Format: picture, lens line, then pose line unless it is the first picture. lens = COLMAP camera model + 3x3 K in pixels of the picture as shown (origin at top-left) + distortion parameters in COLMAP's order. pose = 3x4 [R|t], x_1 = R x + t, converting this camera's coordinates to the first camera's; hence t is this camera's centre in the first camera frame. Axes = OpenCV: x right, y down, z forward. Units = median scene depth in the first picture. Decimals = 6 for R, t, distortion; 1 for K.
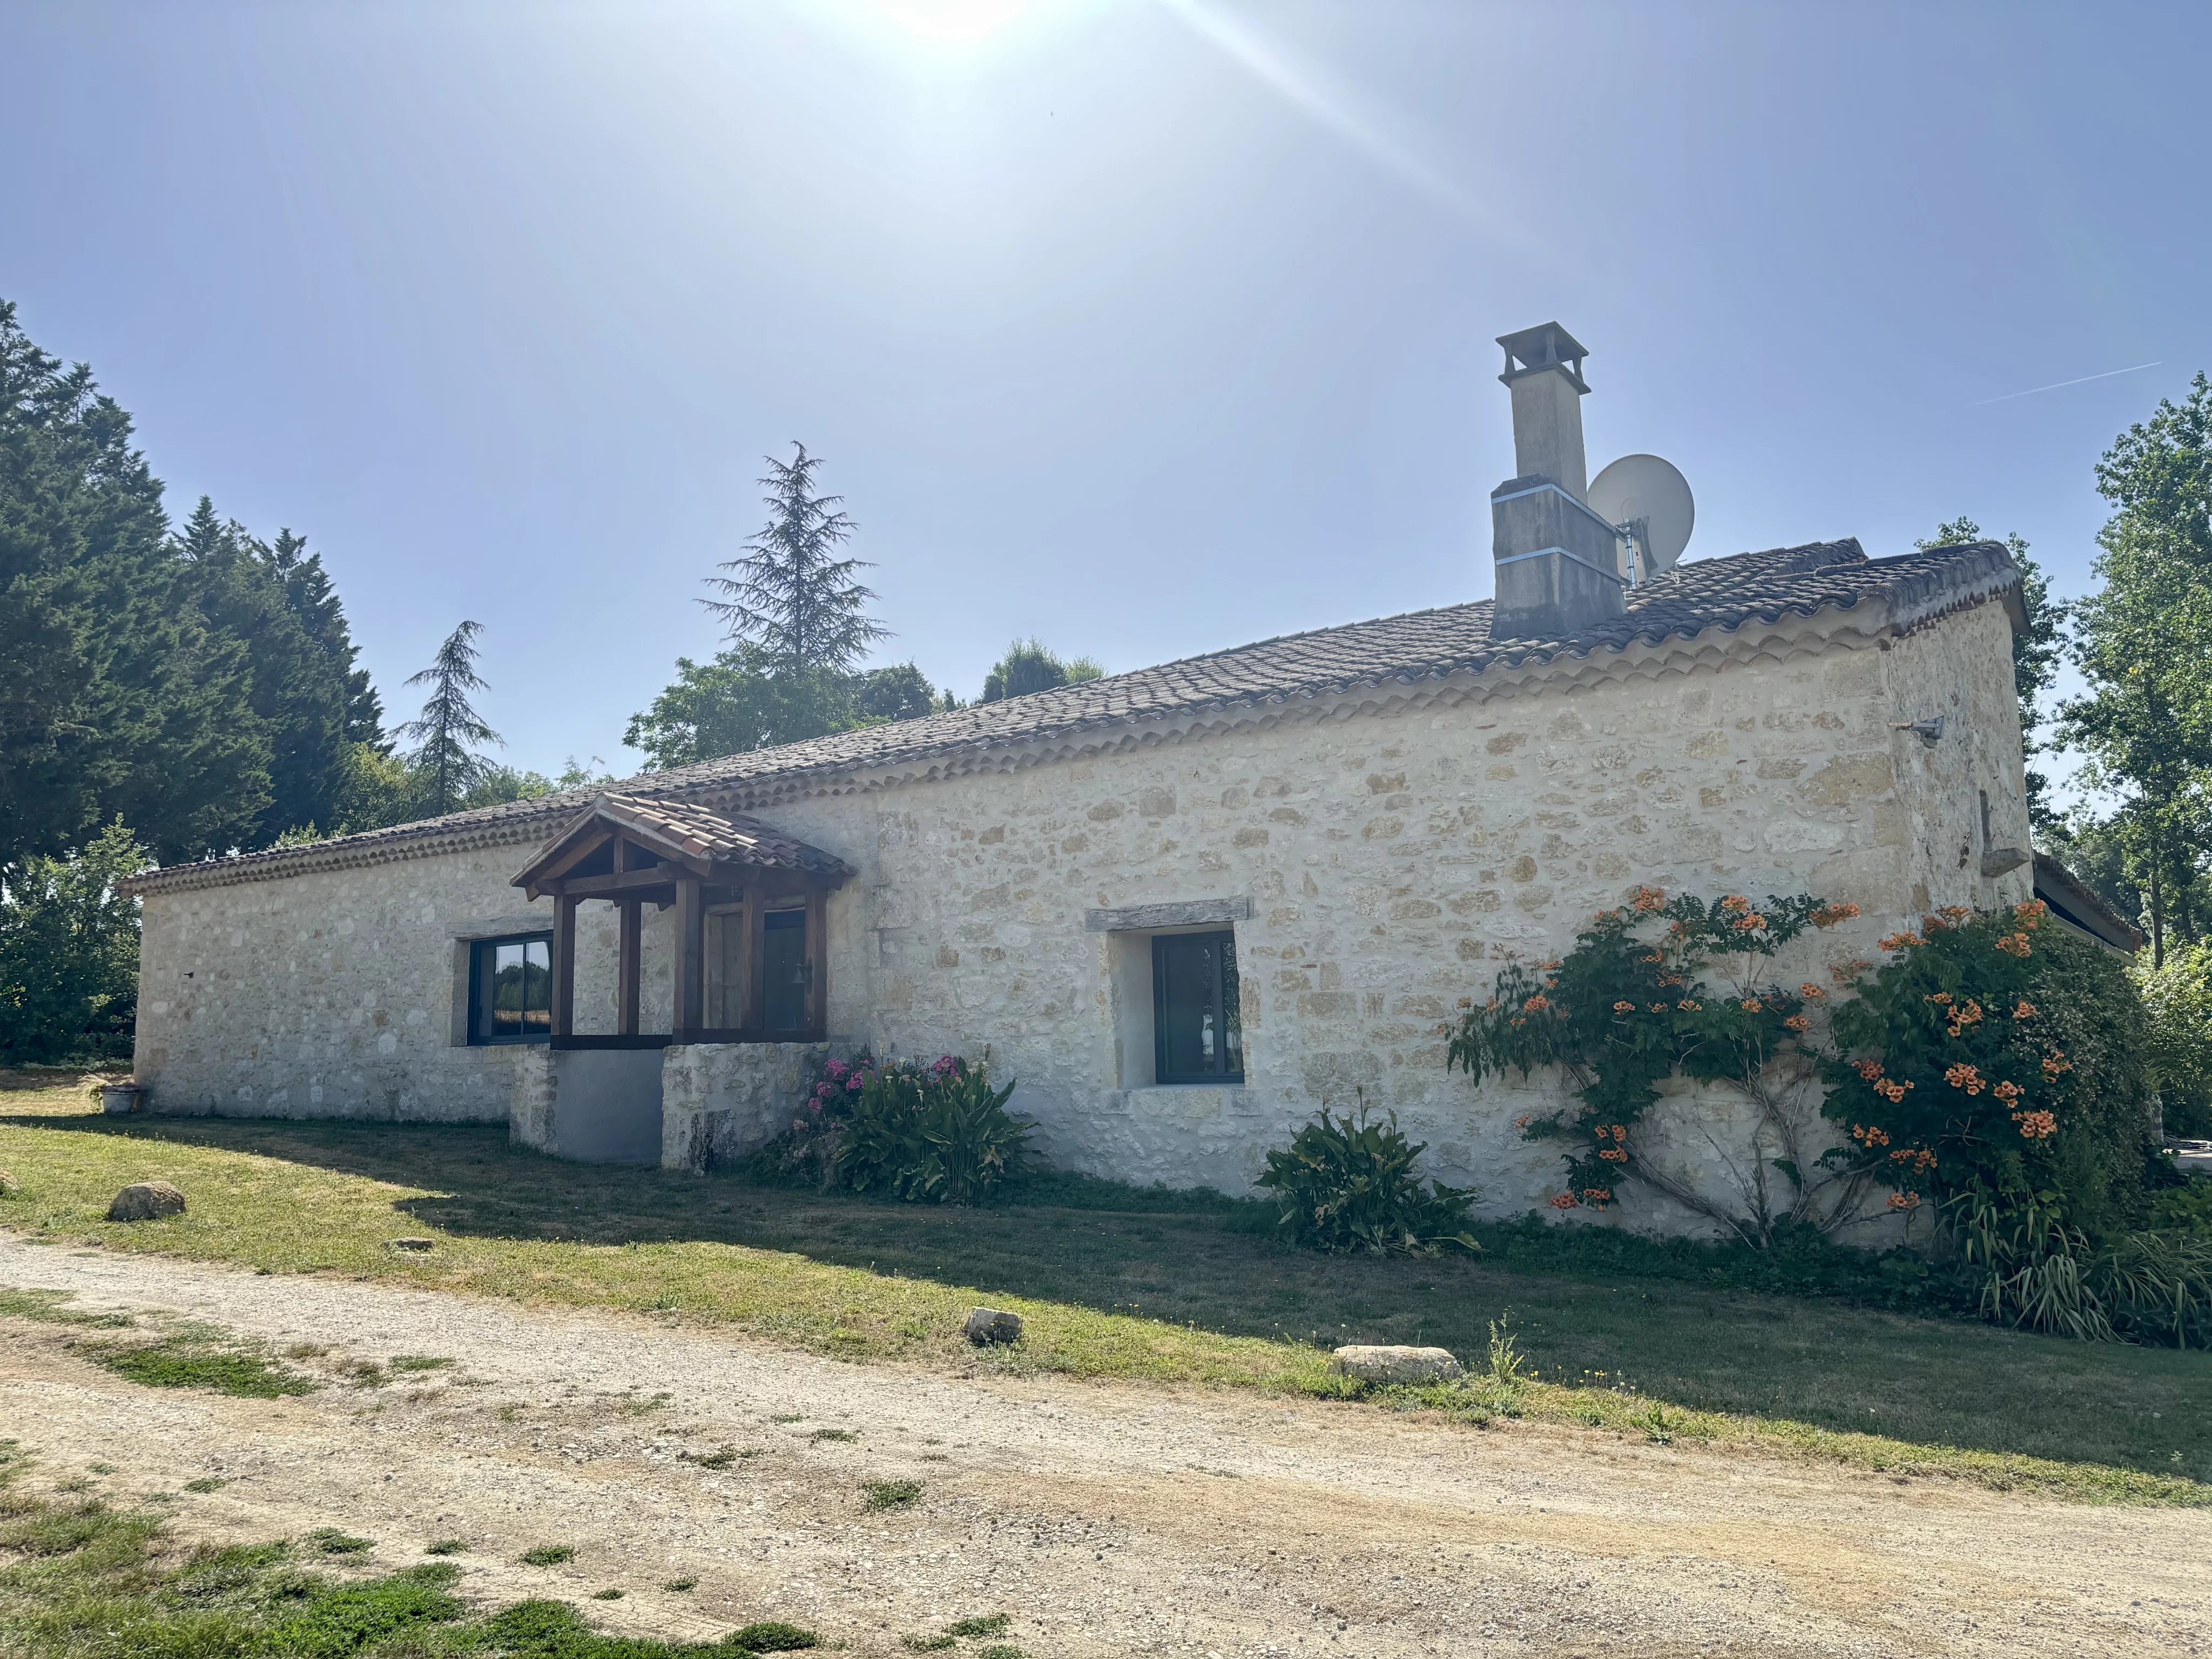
lens RADIAL K [[1531.2, 0, 1106.0], [0, 1531.2, 829.5], [0, 0, 1]] dist [0.073799, -0.082833]
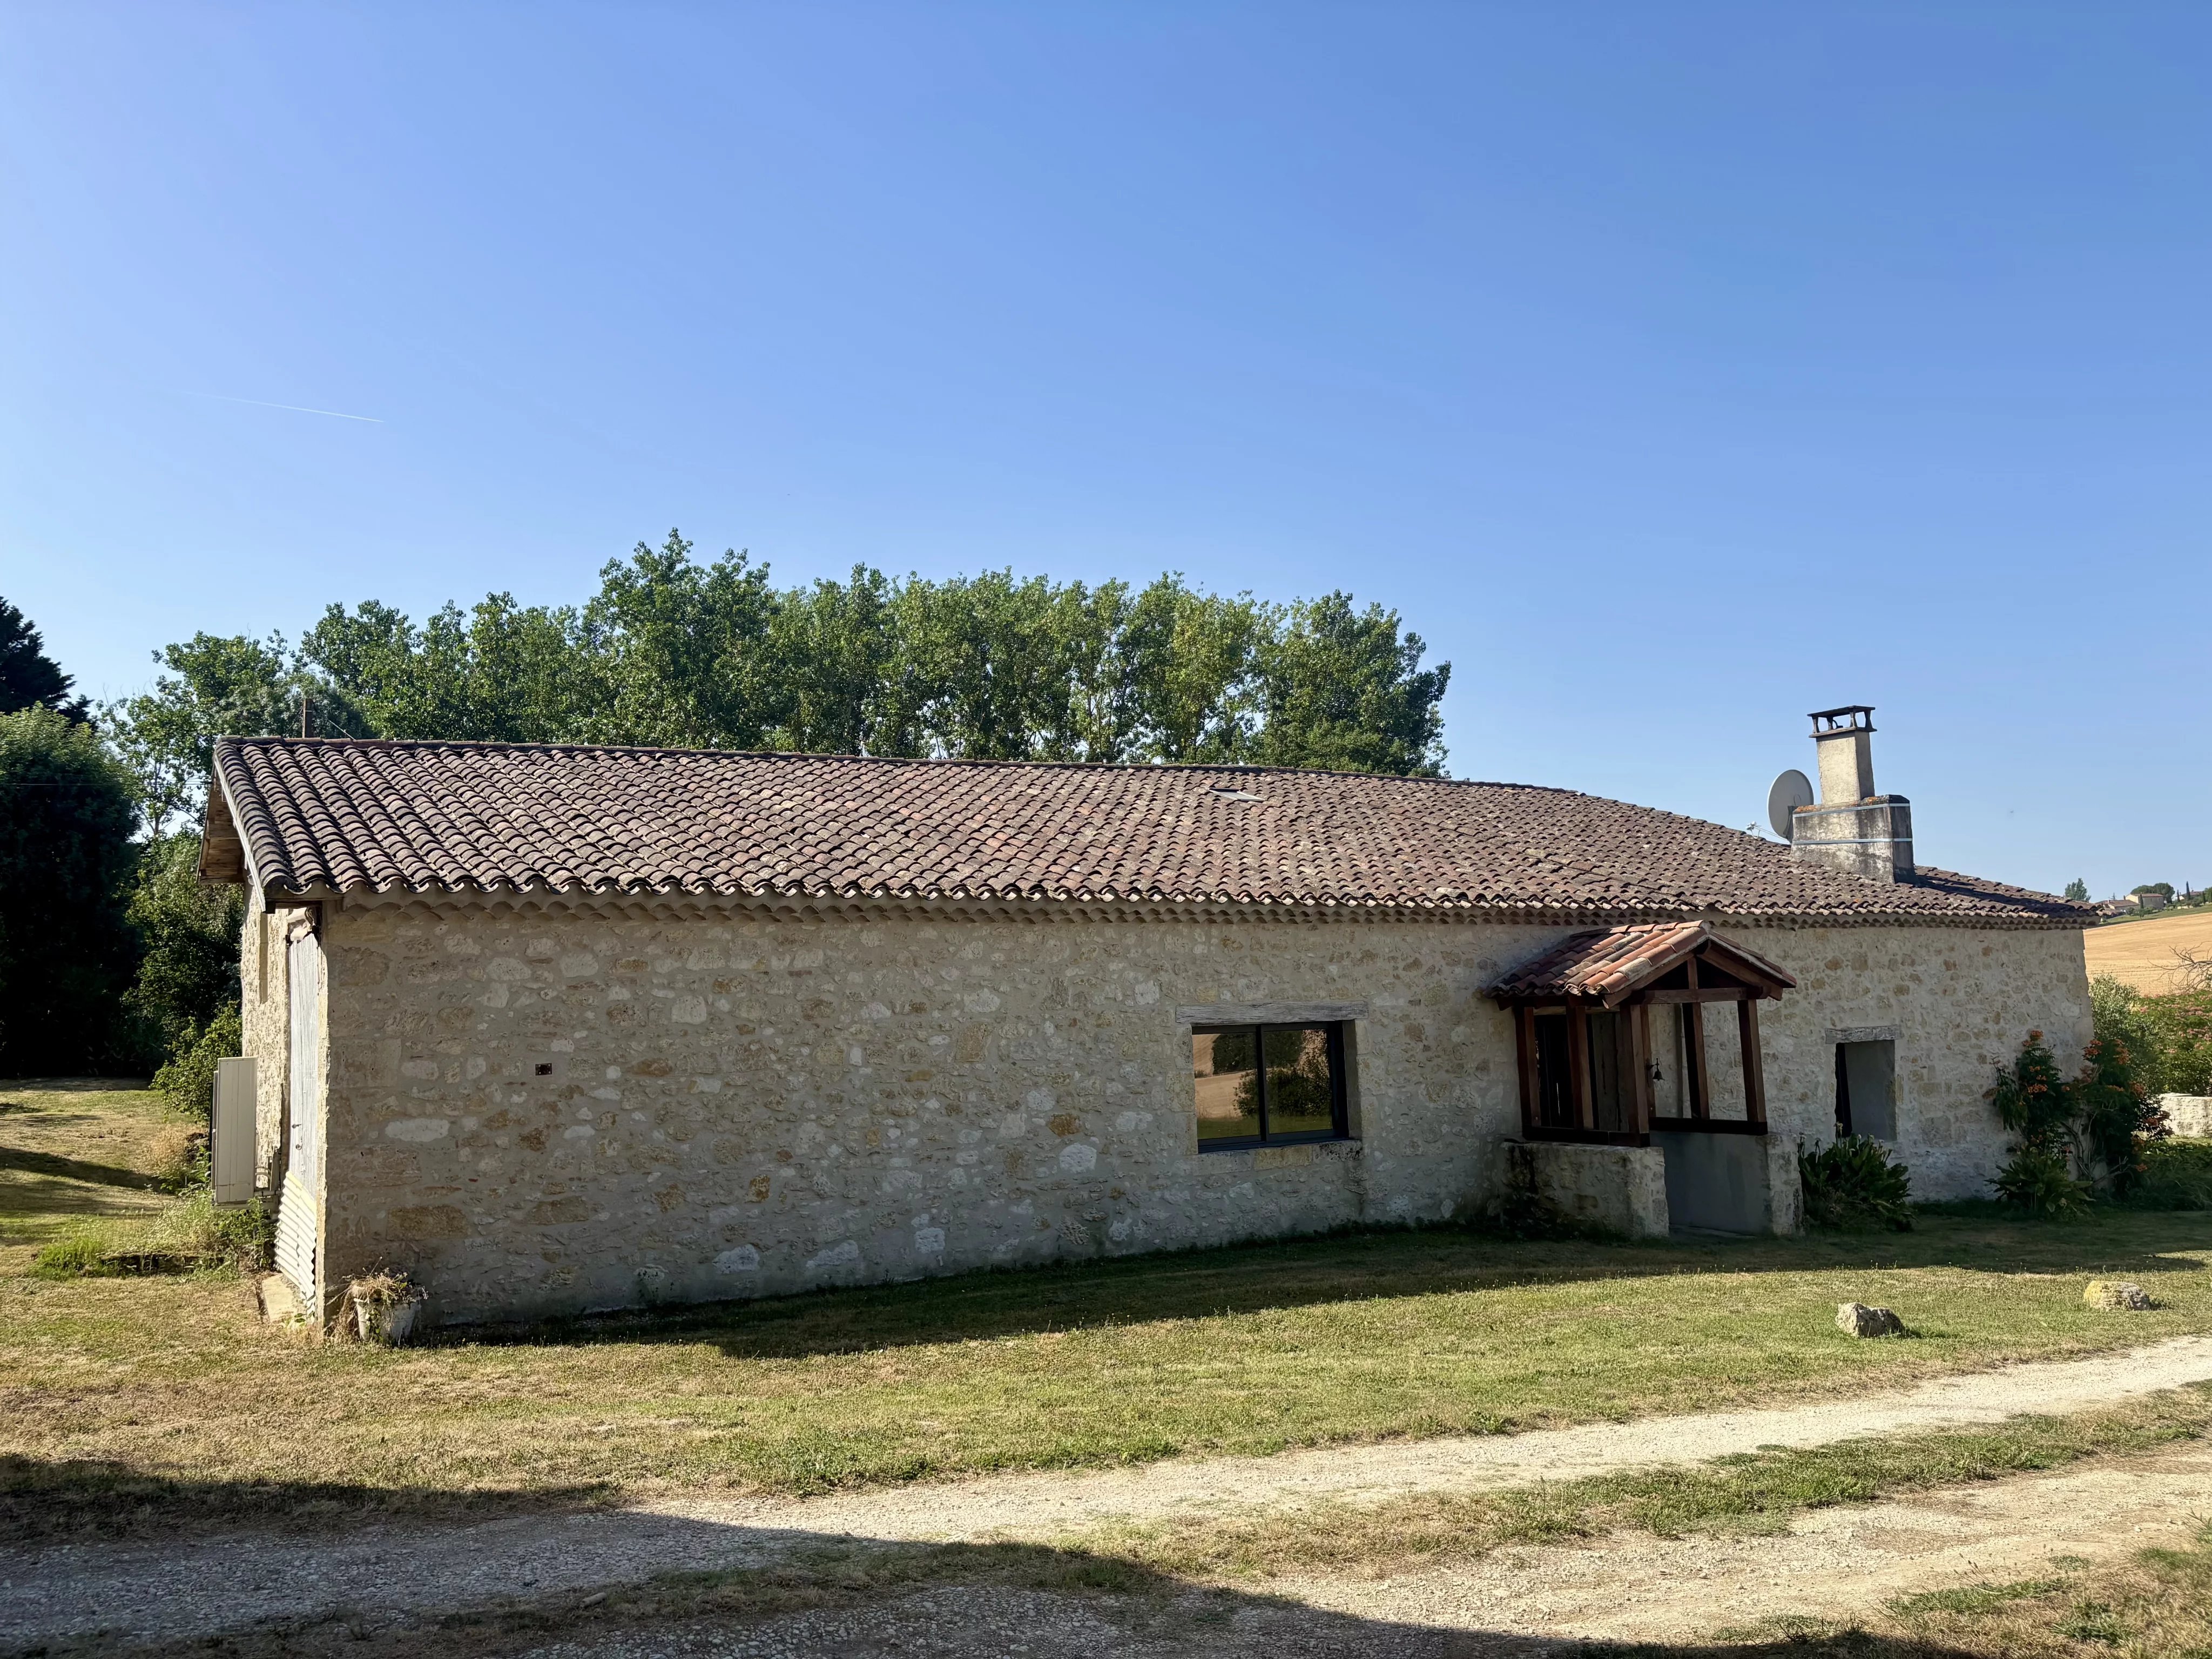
lens RADIAL K [[1531.2, 0, 1106.0], [0, 1531.2, 829.5], [0, 0, 1]] dist [0.073799, -0.082833]
pose [[0.444083, 0.115864, 0.888462, -1.729036], [-0.102666, 0.991653, -0.078005, 0.050882], [-0.890084, -0.056574, 0.452272, 0.971521]]
